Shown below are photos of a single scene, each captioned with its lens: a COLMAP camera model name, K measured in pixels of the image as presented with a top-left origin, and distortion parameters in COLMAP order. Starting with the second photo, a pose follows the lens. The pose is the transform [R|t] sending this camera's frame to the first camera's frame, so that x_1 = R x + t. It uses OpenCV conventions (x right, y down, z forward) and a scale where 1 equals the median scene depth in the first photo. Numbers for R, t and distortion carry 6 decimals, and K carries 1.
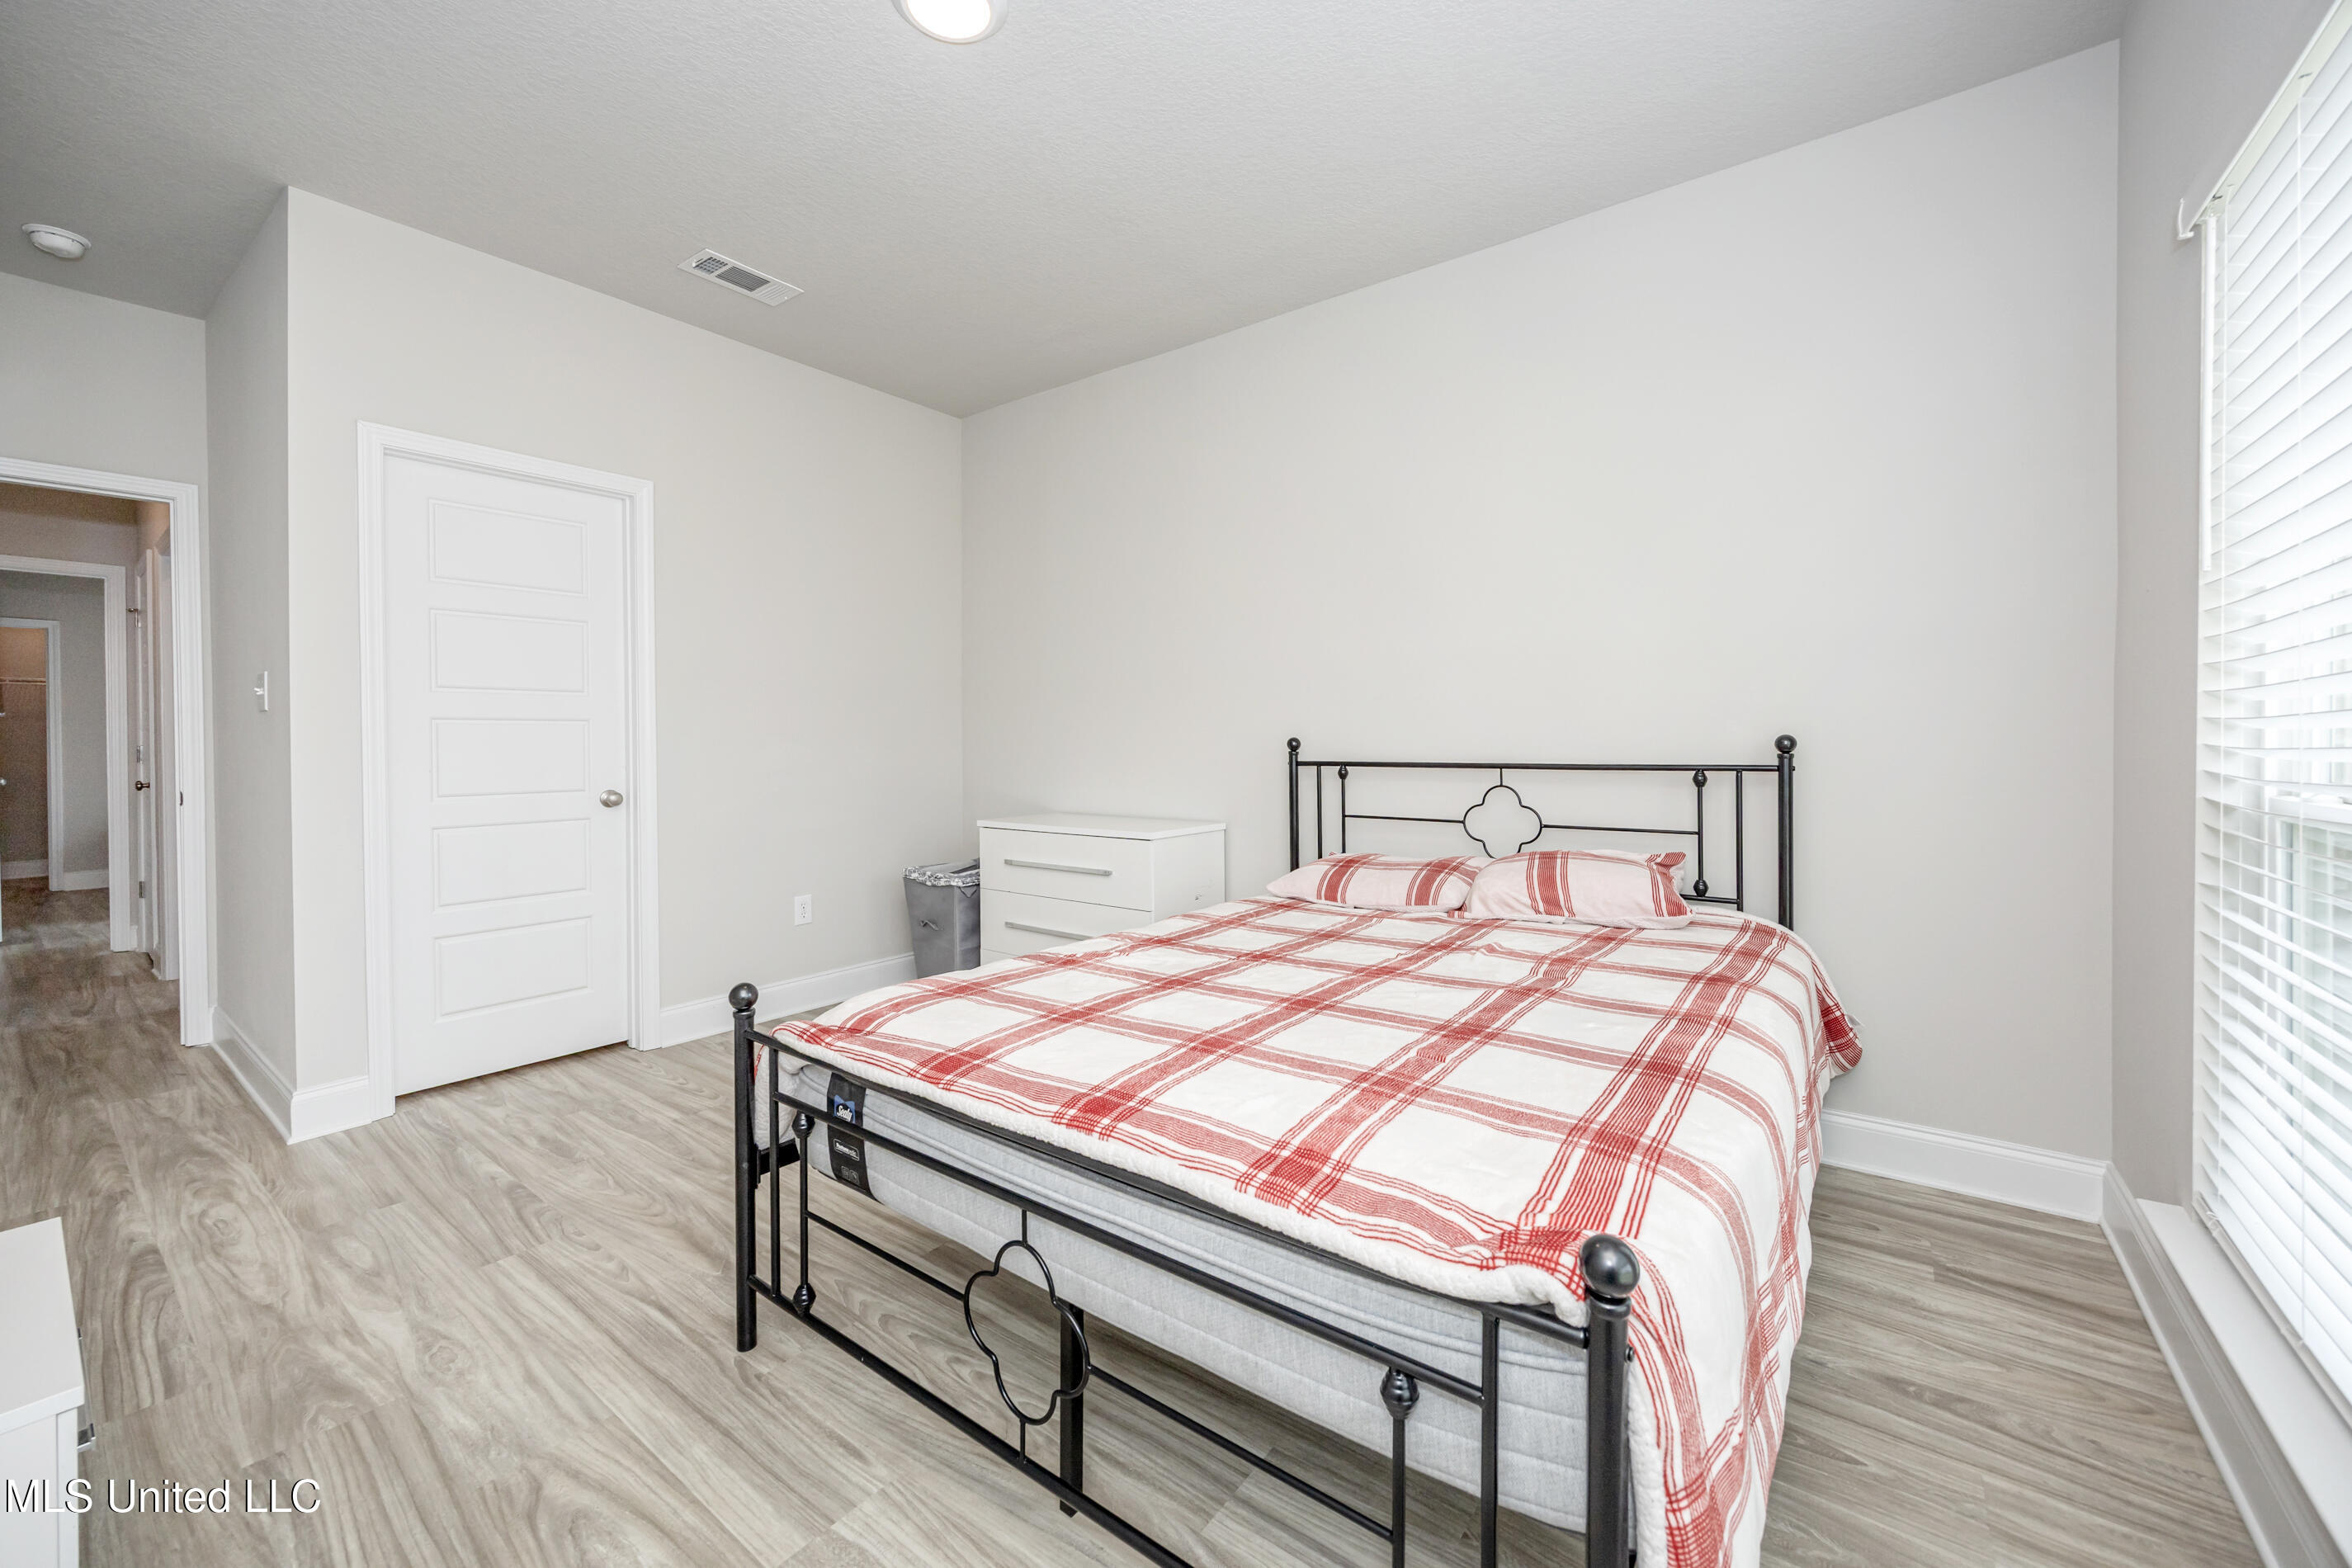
lens RADIAL K [[928.1, 0, 1185.3], [0, 928.1, 771.0], [0, 0, 1]] dist [-0.001611, -0.001888]
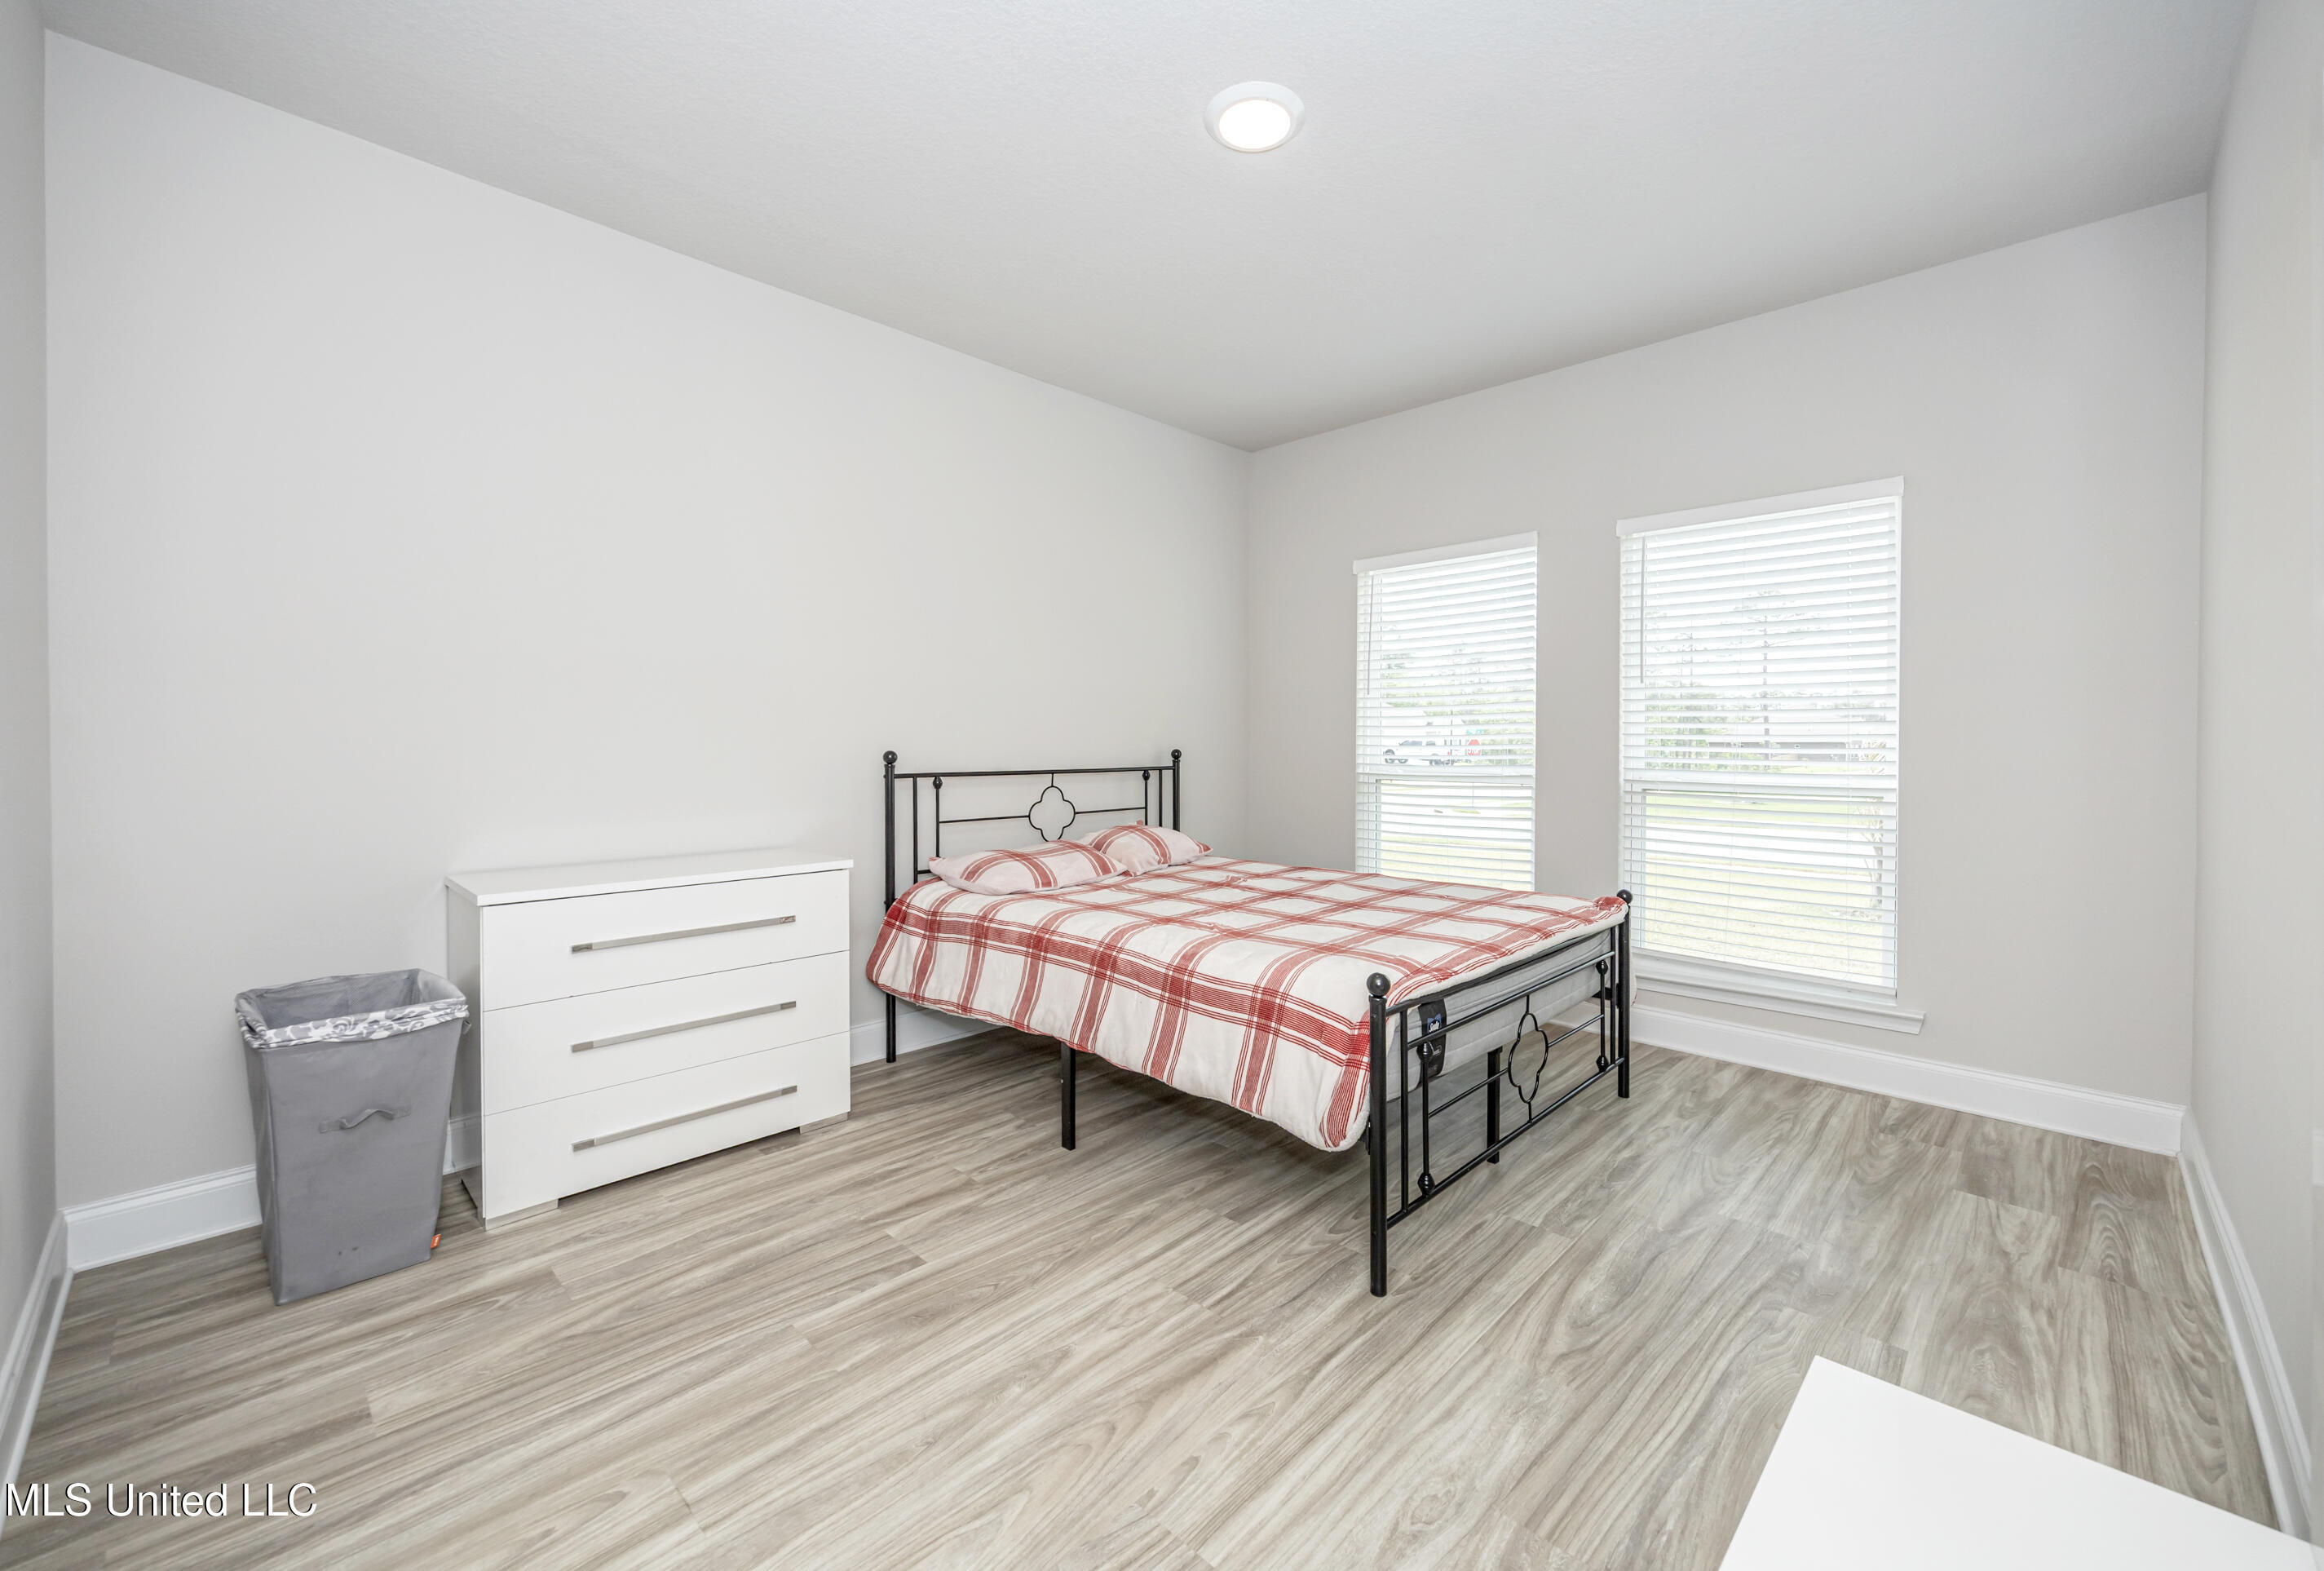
lens RADIAL K [[917.2, 0, 1173.2], [0, 917.2, 774.1], [0, 0, 1]] dist [-0.001611, -0.001888]
pose [[0.123963, -0.029569, 0.991846, -1.096491], [0.030834, 0.999188, 0.025934, -0.035442], [-0.991808, 0.027368, 0.124774, 0.747412]]
